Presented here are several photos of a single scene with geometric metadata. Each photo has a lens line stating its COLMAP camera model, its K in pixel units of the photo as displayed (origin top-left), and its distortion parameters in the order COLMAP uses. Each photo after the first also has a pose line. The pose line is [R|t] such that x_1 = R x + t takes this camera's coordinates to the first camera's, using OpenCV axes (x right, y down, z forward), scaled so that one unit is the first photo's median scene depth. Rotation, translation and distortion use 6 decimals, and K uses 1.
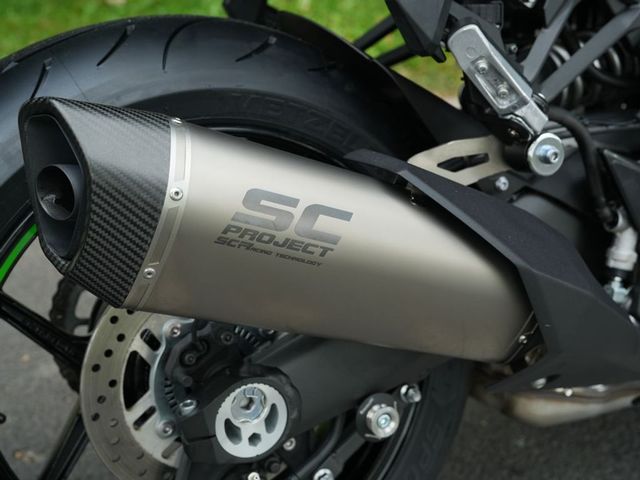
lens RADIAL K [[1010.8, 0, 320.0], [0, 1010.8, 240.0], [0, 0, 1]] dist [-0.031459, 0.844273]
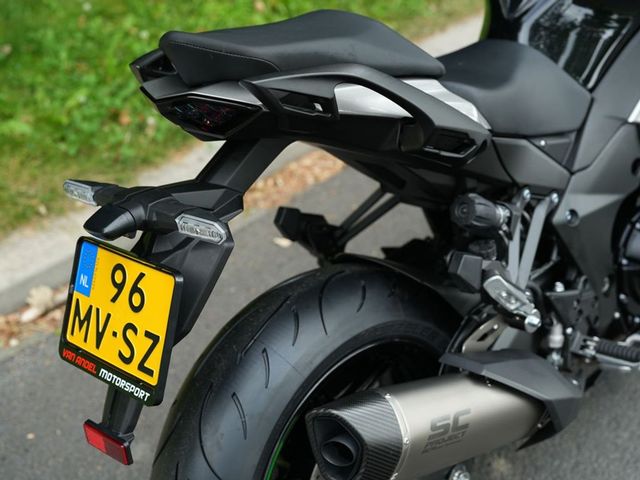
lens RADIAL K [[1010.8, 0, 320.0], [0, 1010.8, 240.0], [0, 0, 1]] dist [-0.031459, 0.844273]
pose [[0.939575, -0.228129, 0.255256, -0.542509], [0.180799, 0.963816, 0.195883, -0.634077], [-0.290706, -0.137897, 0.946823, -0.540949]]
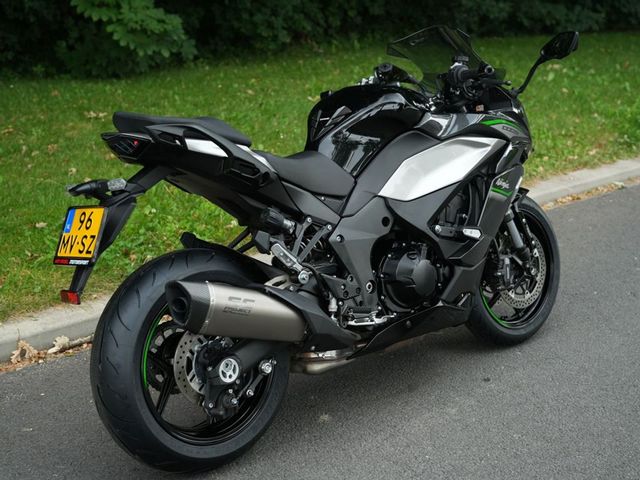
lens RADIAL K [[1014.0, 0, 320.0], [0, 1014.0, 240.0], [0, 0, 1]] dist [-0.078357, 0.917576]
pose [[0.962130, -0.127729, 0.240813, -0.512142], [0.160621, 0.979417, -0.122242, 0.211429], [-0.220243, 0.156292, 0.962843, -2.242017]]
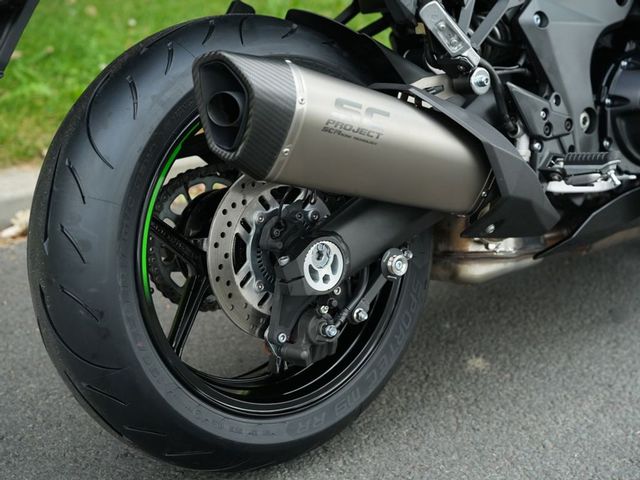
lens RADIAL K [[1014.0, 0, 320.0], [0, 1014.0, 240.0], [0, 0, 1]] dist [-0.078357, 0.917576]
pose [[0.972888, -0.111144, 0.202822, -0.377741], [0.123594, 0.991085, -0.049749, 0.213860], [-0.195485, 0.073468, 0.977951, -0.500768]]
